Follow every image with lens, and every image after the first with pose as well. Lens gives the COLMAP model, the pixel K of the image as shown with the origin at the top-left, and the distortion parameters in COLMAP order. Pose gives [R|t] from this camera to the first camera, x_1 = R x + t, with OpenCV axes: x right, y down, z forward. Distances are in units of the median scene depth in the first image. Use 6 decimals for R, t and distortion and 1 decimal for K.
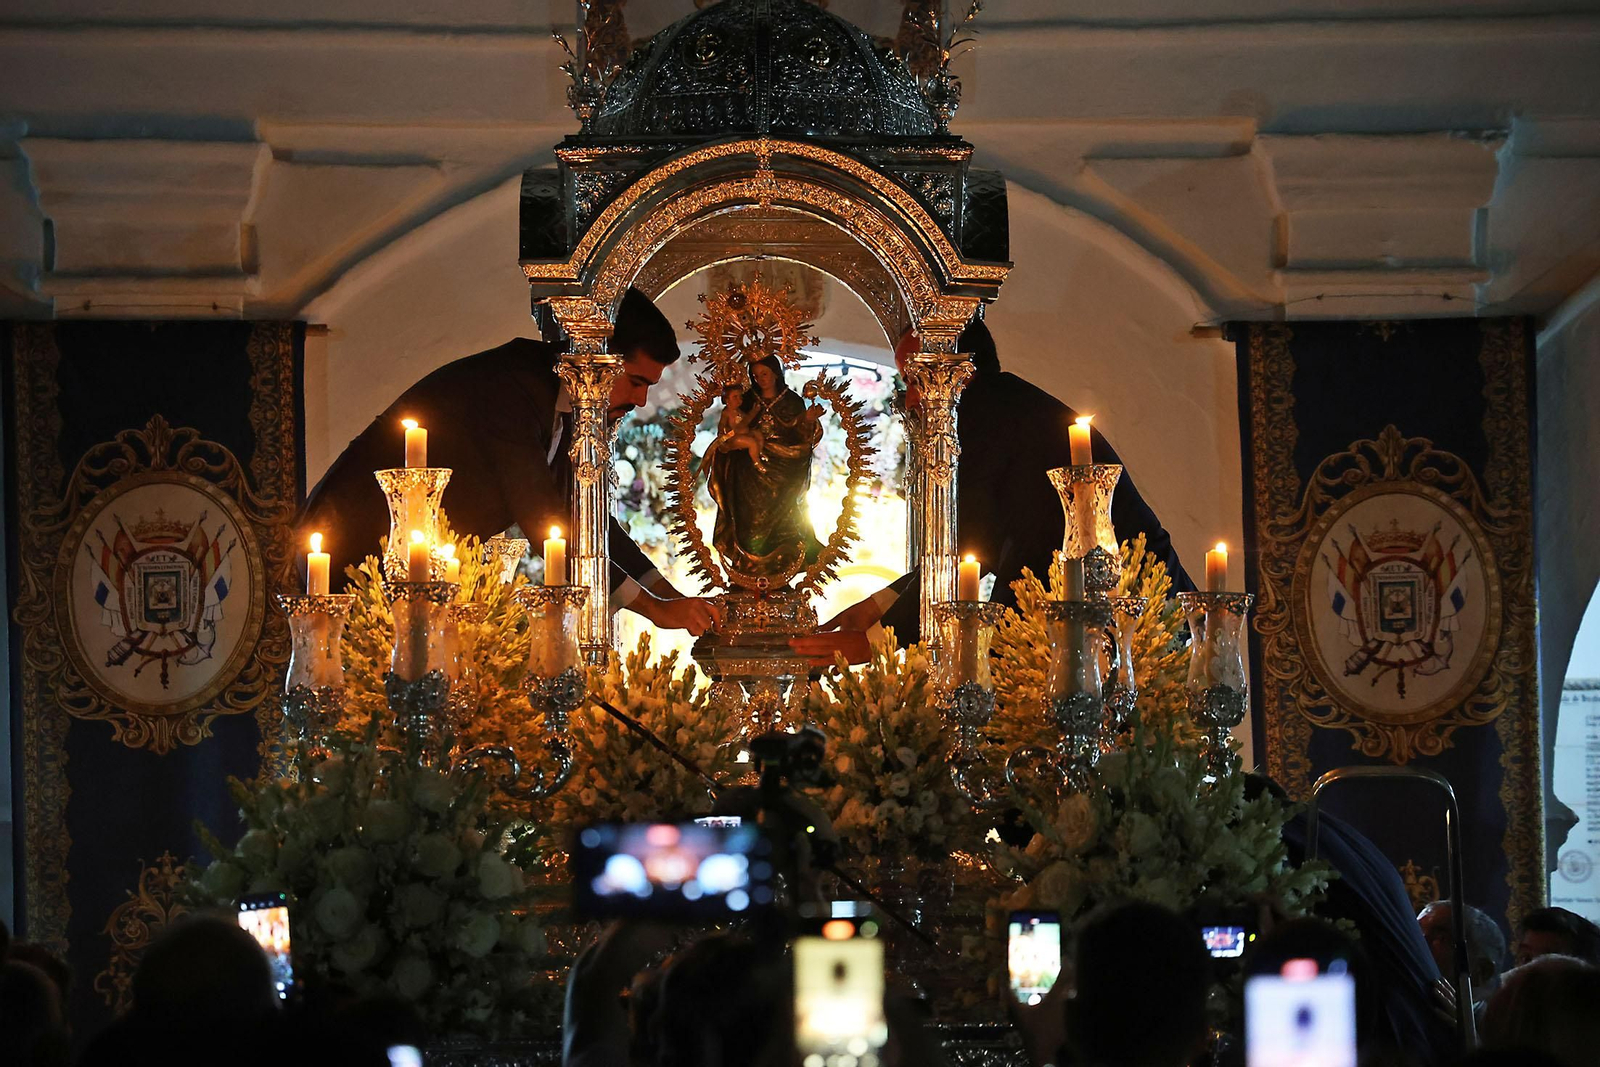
lens RADIAL K [[4879.5, 0, 800.0], [0, 4879.5, 533.5], [0, 0, 1]] dist [0.532605, -1.629490]
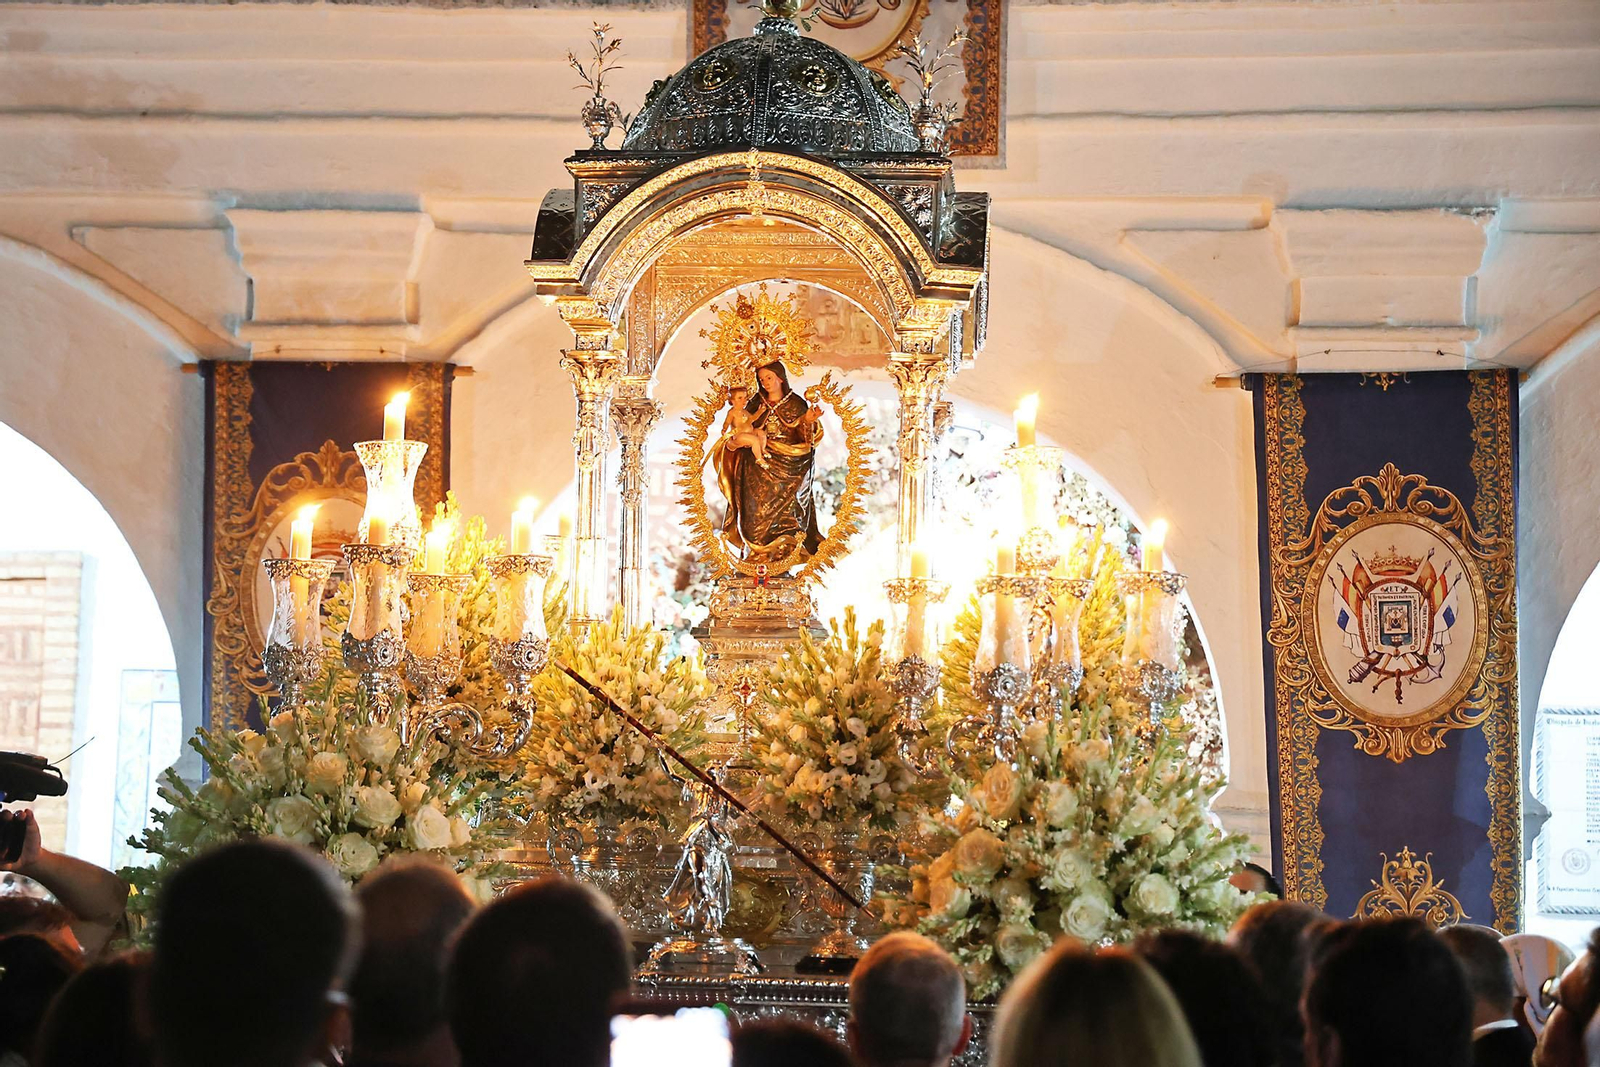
lens RADIAL K [[3063.4, 0, 800.0], [0, 3063.4, 533.5], [0, 0, 1]] dist [0.057267, 0.546945]
pose [[0.992976, 0.014935, -0.117368, 0.069221], [-0.019266, 0.999171, -0.035850, 0.022640], [0.116735, 0.037859, 0.992441, 0.280652]]
